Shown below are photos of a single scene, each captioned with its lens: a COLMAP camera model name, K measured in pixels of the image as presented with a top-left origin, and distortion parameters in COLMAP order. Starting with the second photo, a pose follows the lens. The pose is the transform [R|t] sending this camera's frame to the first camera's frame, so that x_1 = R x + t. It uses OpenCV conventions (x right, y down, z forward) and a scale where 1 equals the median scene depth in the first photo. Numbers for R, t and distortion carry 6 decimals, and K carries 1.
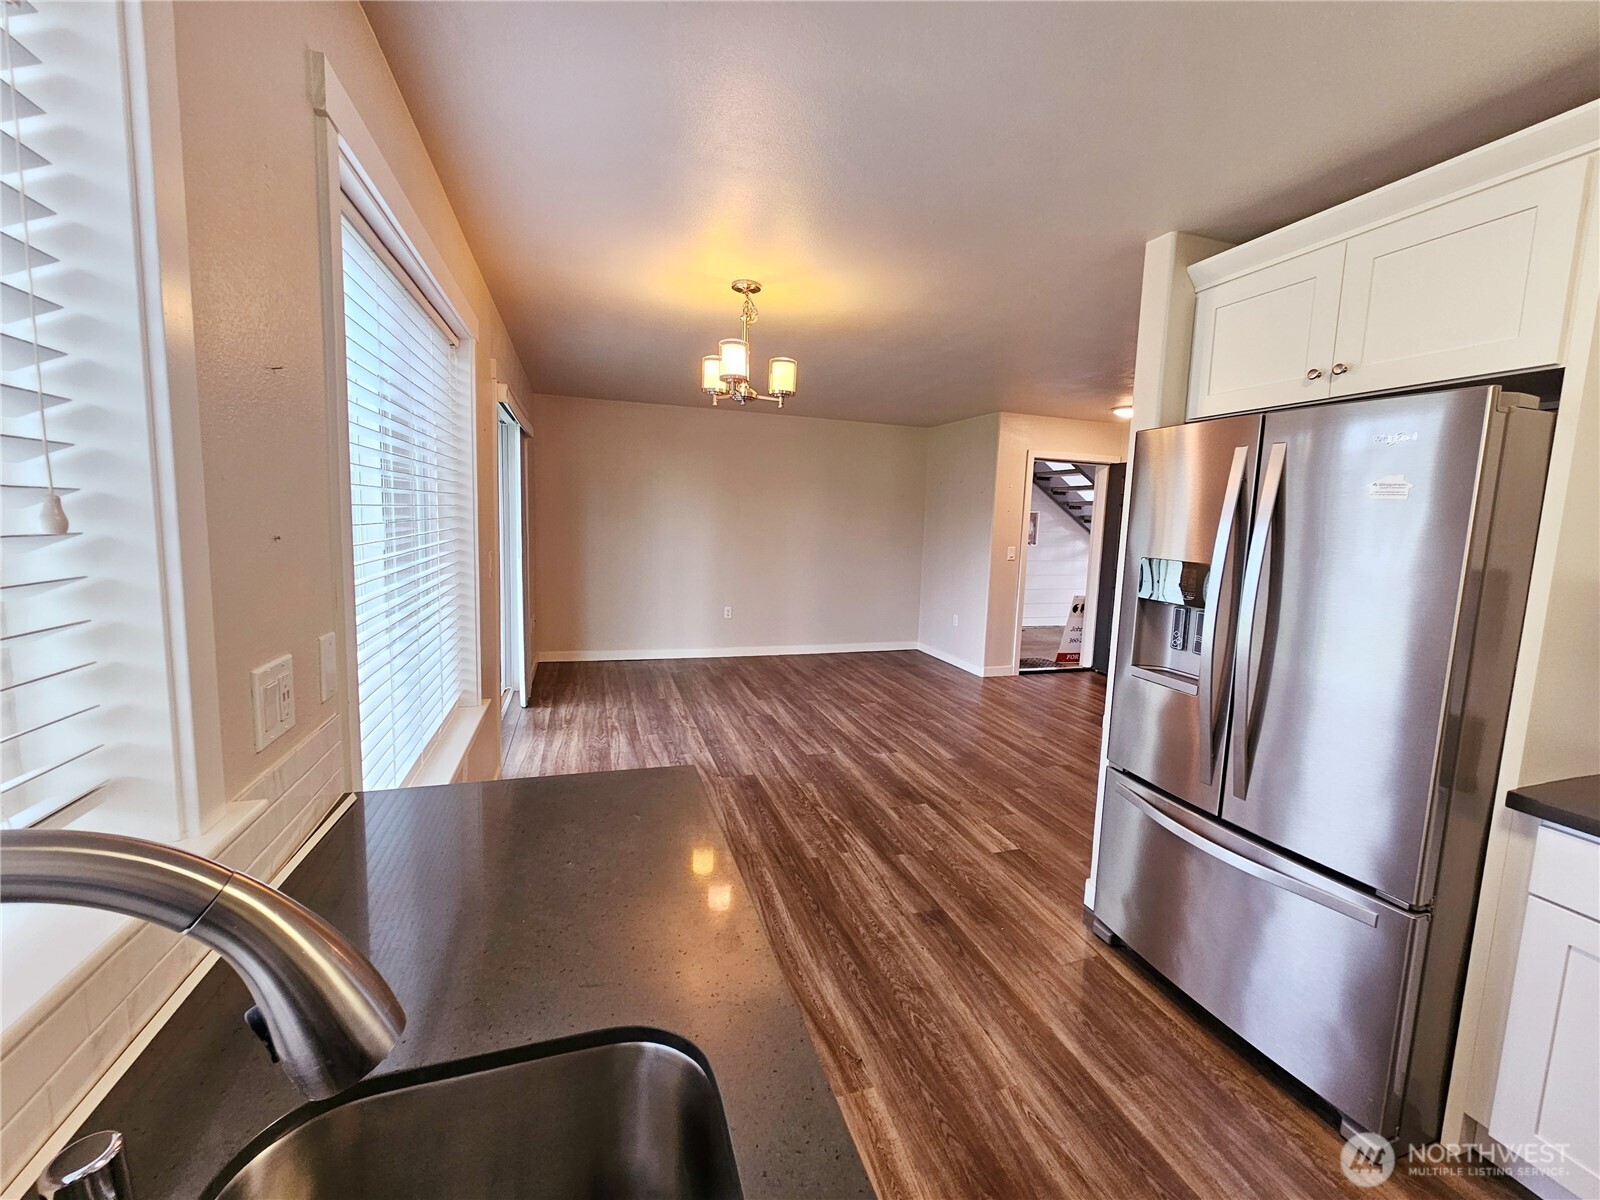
lens RADIAL K [[654.3, 0, 802.9], [0, 654.3, 590.4], [0, 0, 1]] dist [-0.002054, 0.000287]
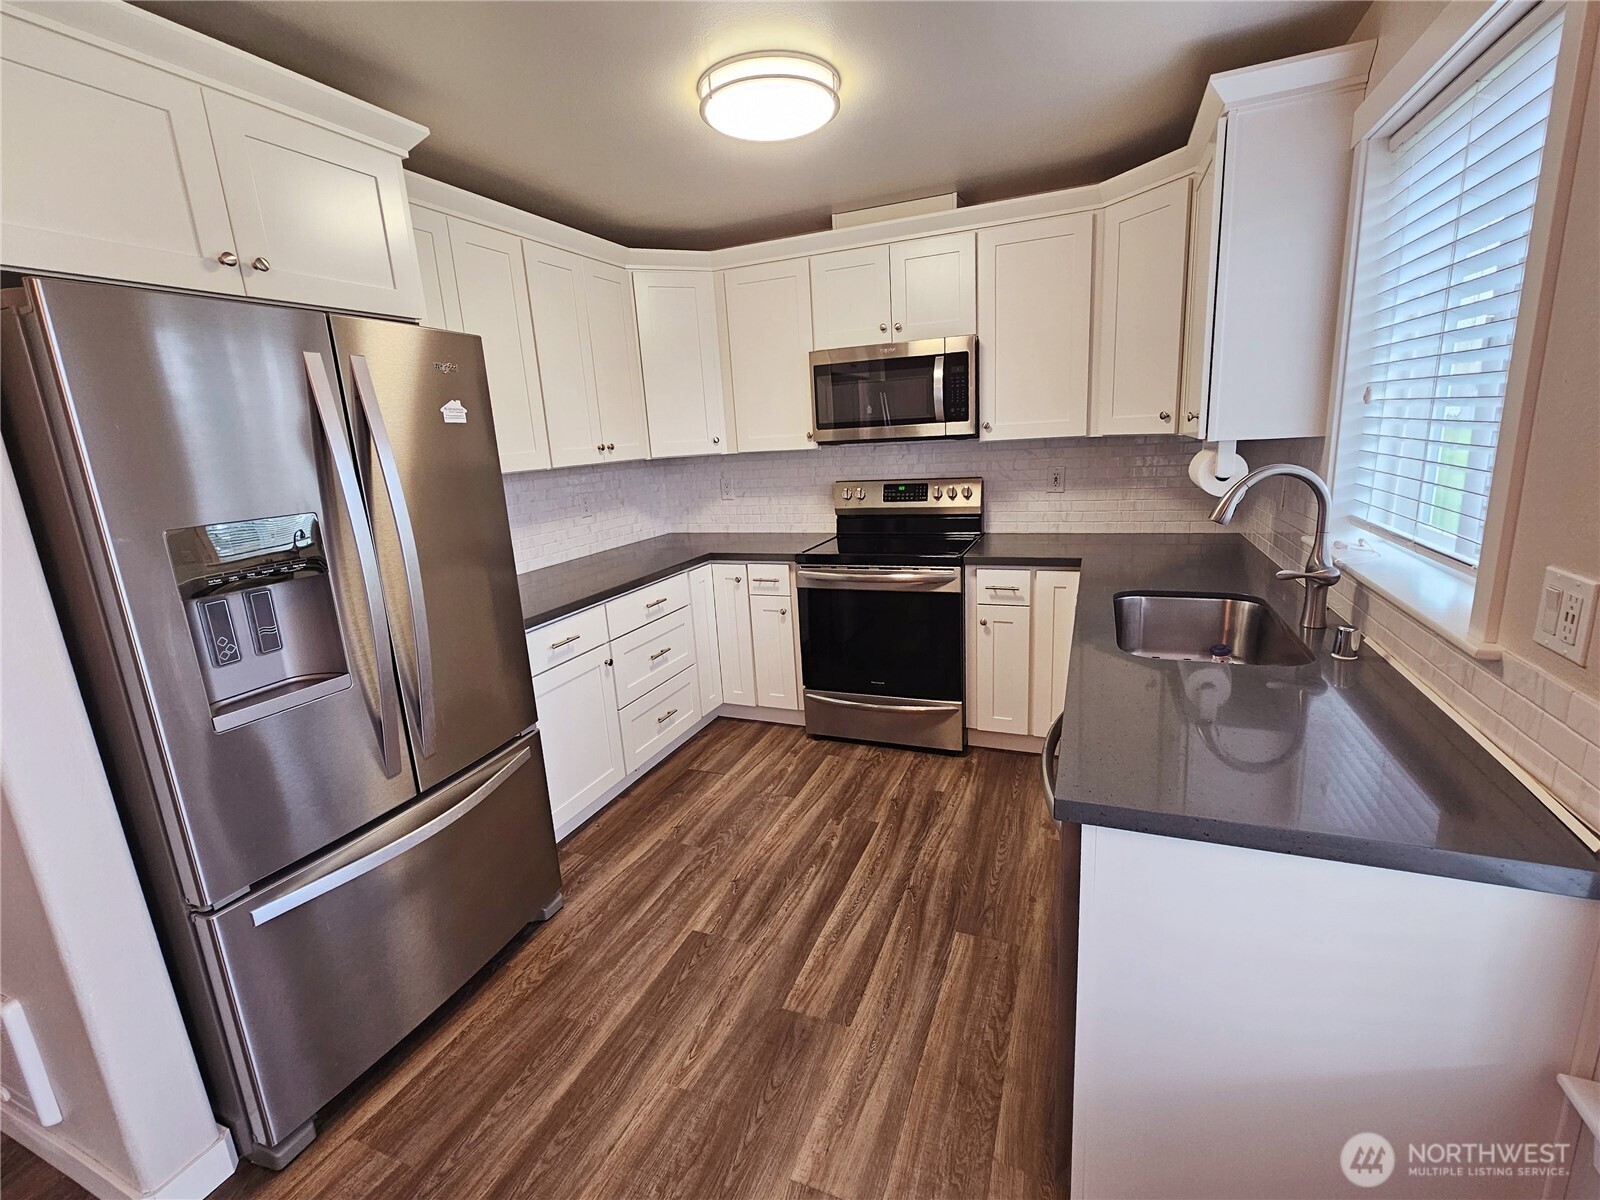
lens RADIAL K [[697.2, 0, 803.4], [0, 697.2, 590.8], [0, 0, 1]] dist [0.000053, -0.000076]
pose [[-0.759260, -0.136983, 0.636207, -0.161732], [0.106720, 0.938155, 0.329358, -0.083581], [-0.641977, 0.317964, -0.697685, 0.648829]]
